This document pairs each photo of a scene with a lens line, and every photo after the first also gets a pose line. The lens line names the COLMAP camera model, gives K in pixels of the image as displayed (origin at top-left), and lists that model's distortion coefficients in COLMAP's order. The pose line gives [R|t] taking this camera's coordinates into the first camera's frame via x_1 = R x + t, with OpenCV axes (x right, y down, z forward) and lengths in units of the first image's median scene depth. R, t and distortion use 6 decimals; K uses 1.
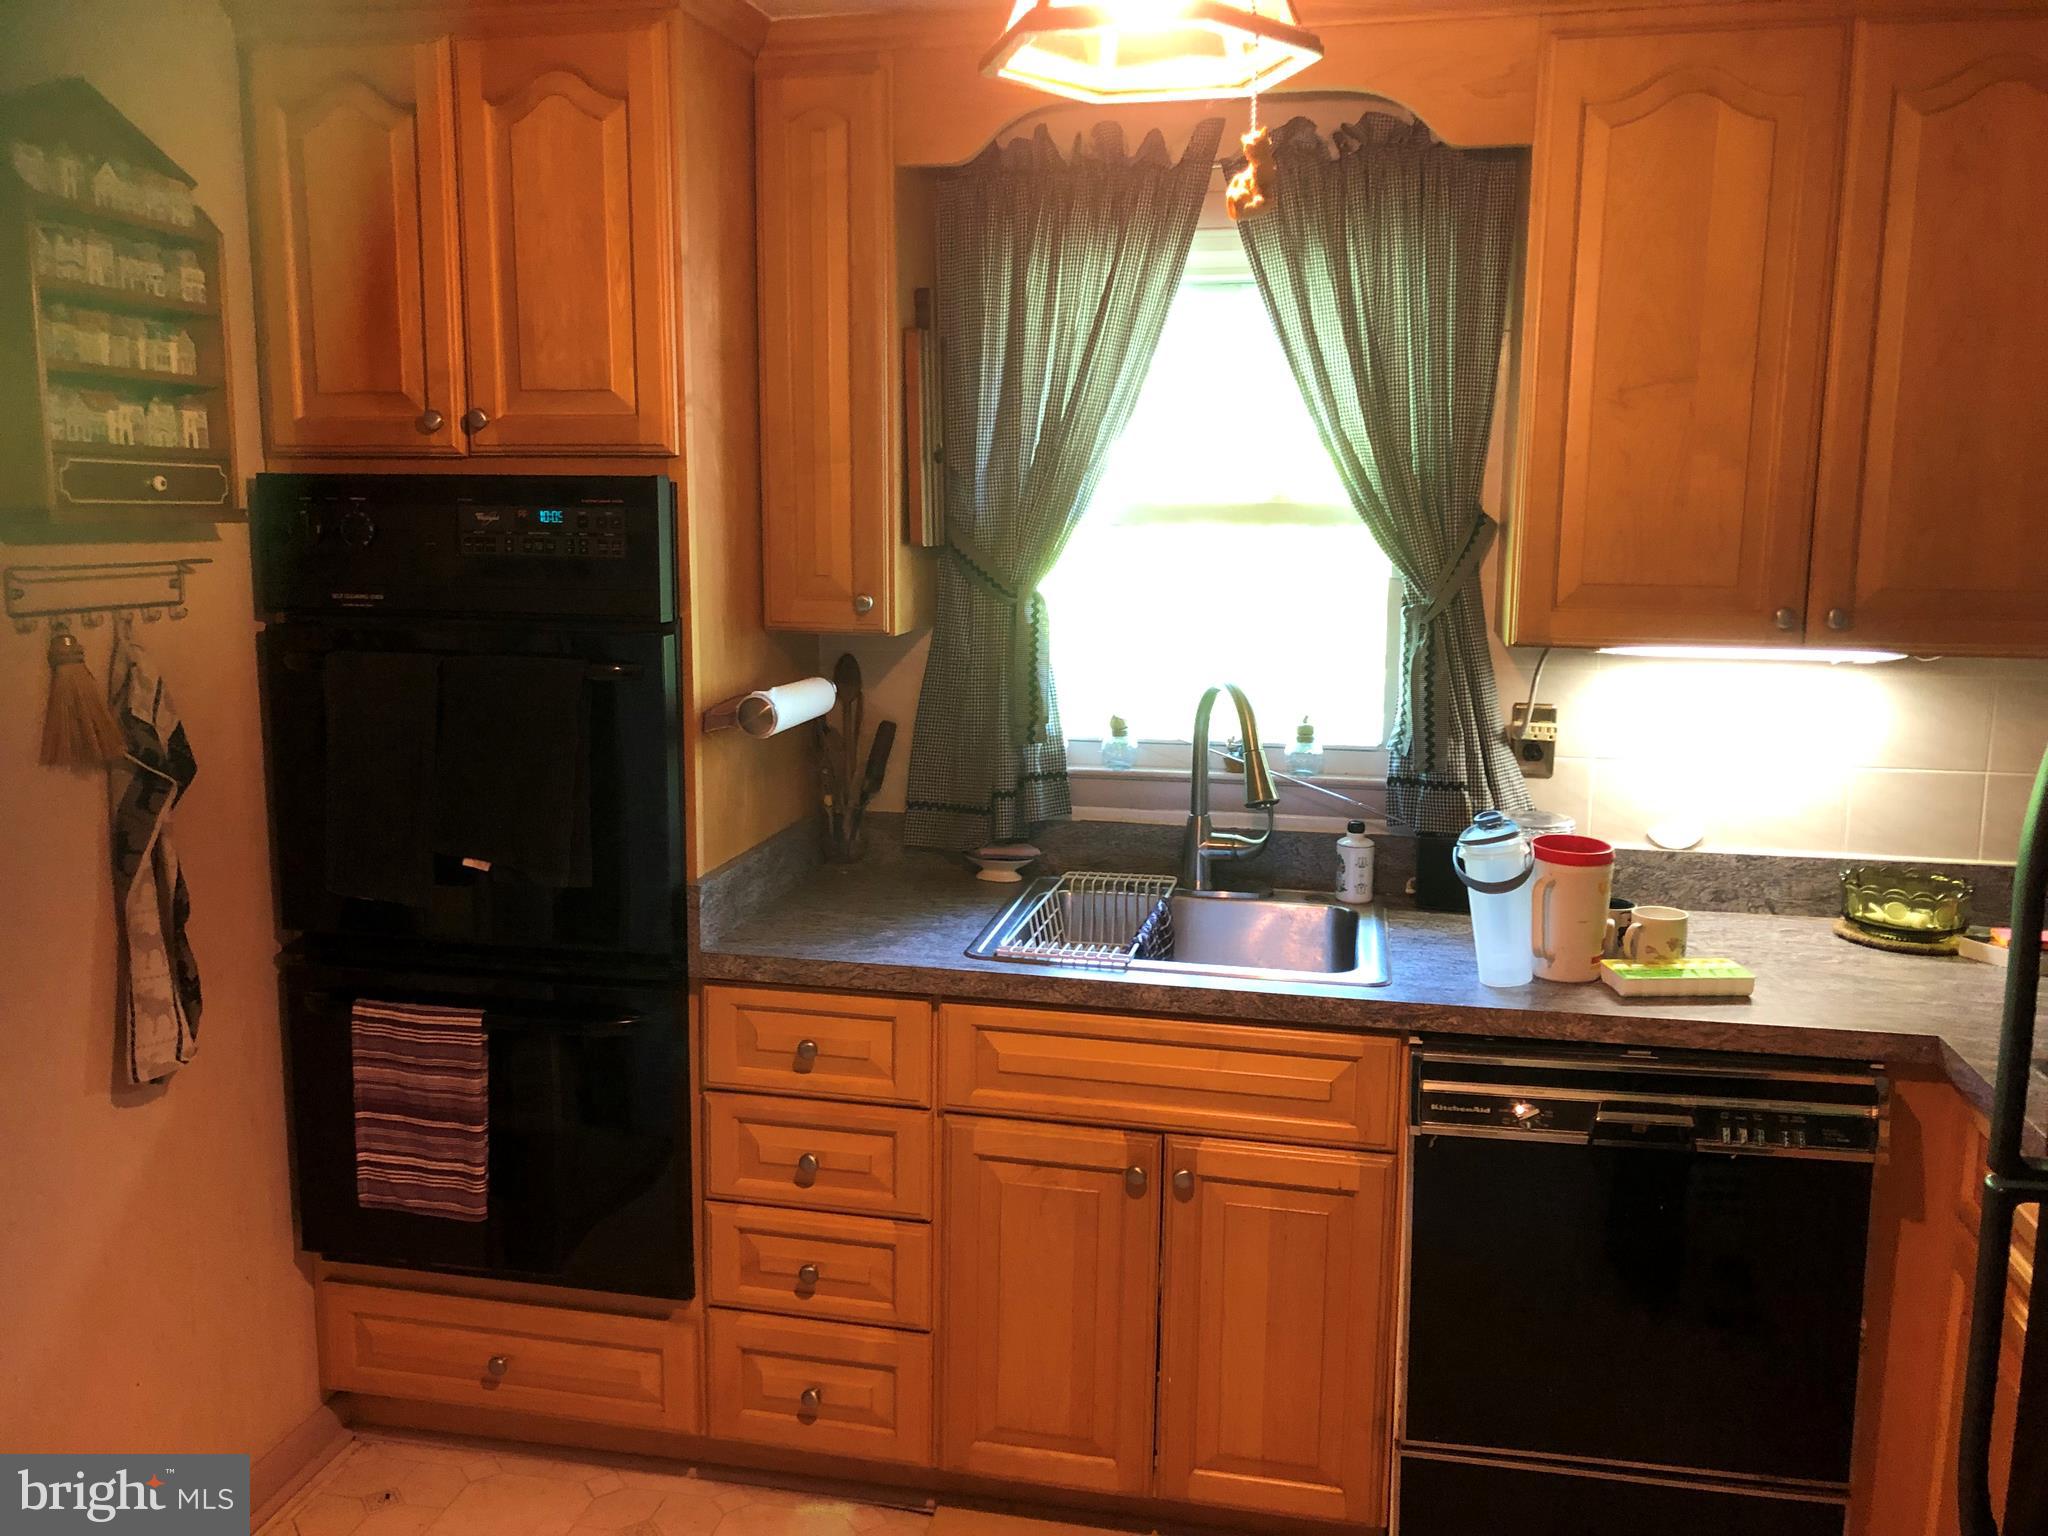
lens RADIAL K [[1650.6, 0, 1024.0], [0, 1650.6, 768.0], [0, 0, 1]] dist [-0.002042, -0.000857]
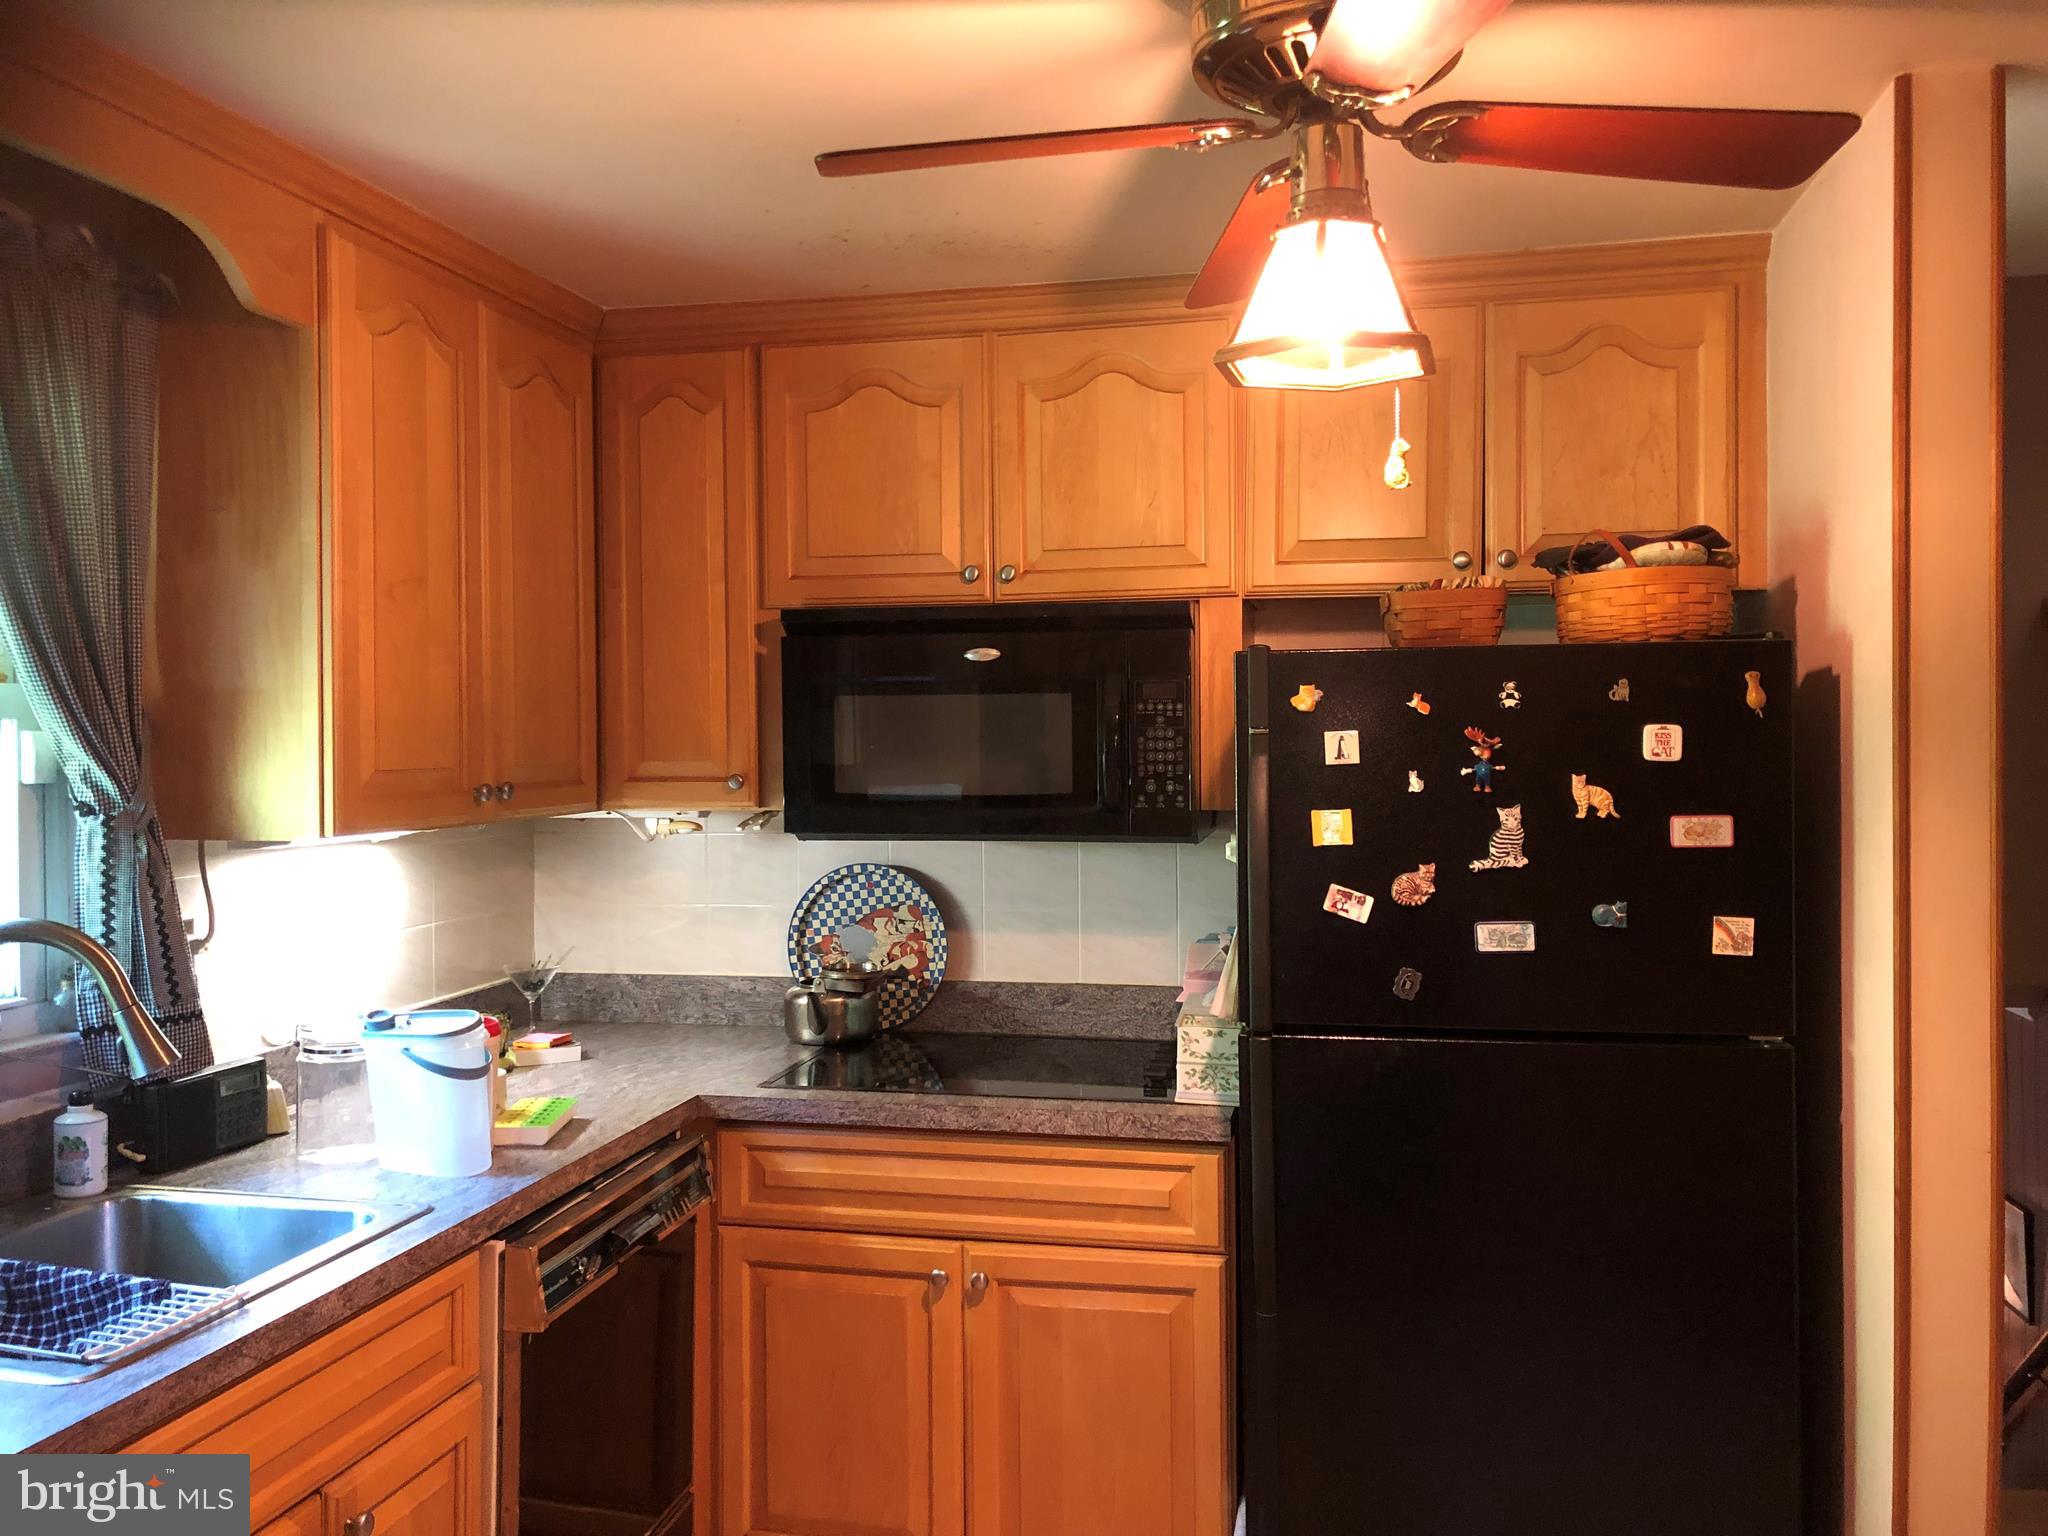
lens RADIAL K [[1650.6, 0, 1024.0], [0, 1650.6, 768.0], [0, 0, 1]] dist [-0.002042, -0.000857]
pose [[0.003091, -0.027016, 0.999630, -0.678353], [0.163094, 0.986264, 0.026151, -0.077796], [-0.986606, 0.162953, 0.007455, 0.617037]]
